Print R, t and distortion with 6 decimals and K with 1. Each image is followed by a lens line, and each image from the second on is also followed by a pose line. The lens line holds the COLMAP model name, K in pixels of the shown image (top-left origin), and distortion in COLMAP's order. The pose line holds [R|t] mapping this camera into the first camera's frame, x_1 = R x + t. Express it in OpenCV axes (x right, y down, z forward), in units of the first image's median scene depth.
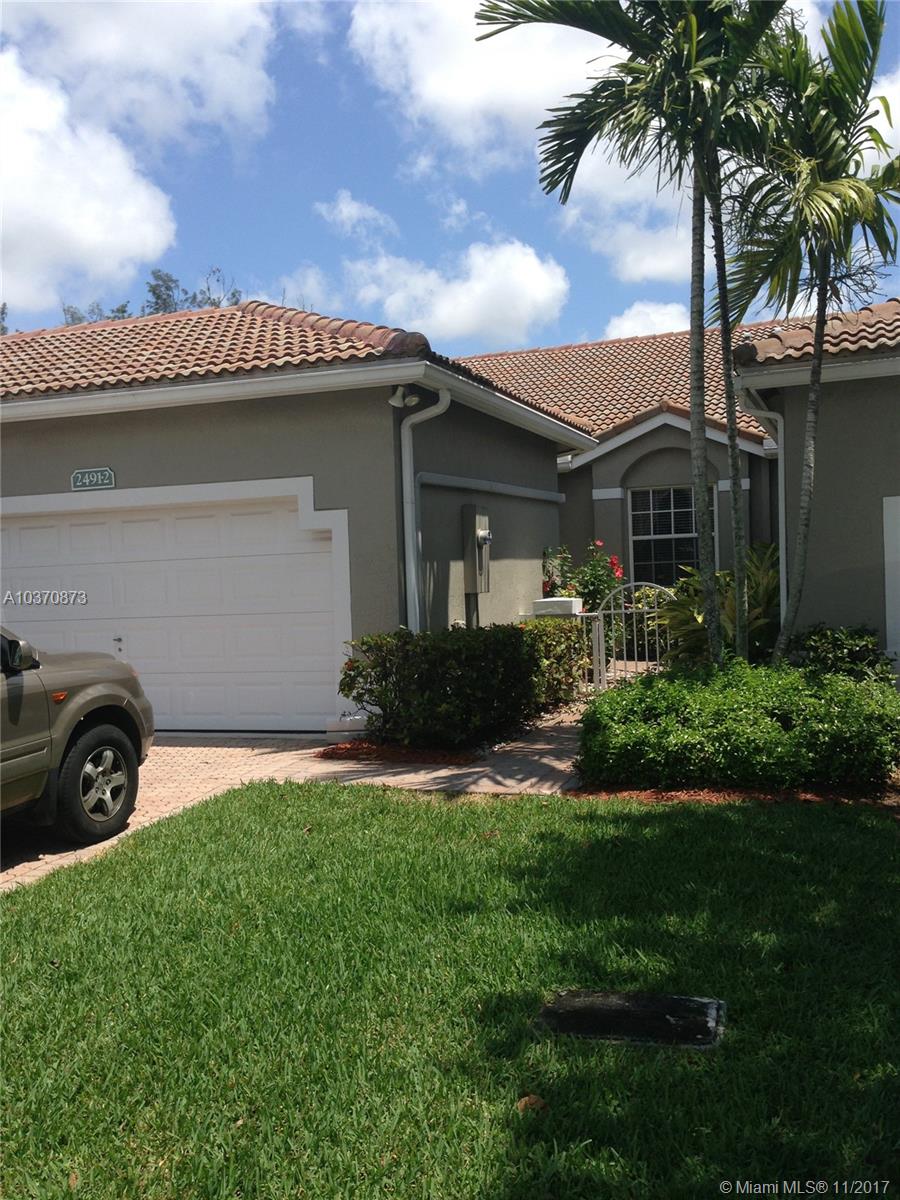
lens RADIAL K [[1131.6, 0, 450.0], [0, 1131.6, 600.0], [0, 0, 1]] dist [0.001083, 0.000557]
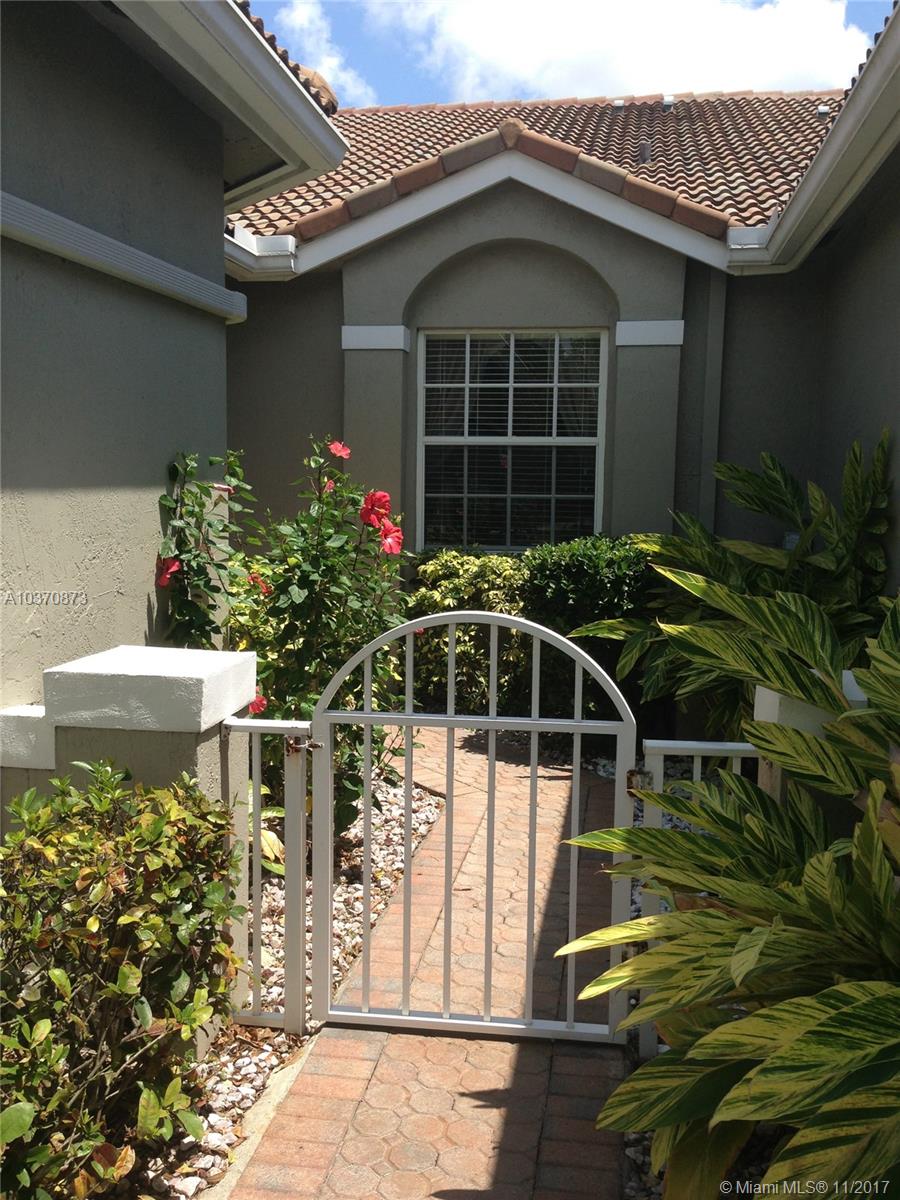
lens RADIAL K [[1131.6, 0, 450.0], [0, 1131.6, 600.0], [0, 0, 1]] dist [0.001083, 0.000557]
pose [[0.979799, 0.025893, 0.198303, 0.082580], [-0.043566, 0.995404, 0.085284, -0.030039], [-0.195184, -0.092200, 0.976423, 0.548621]]
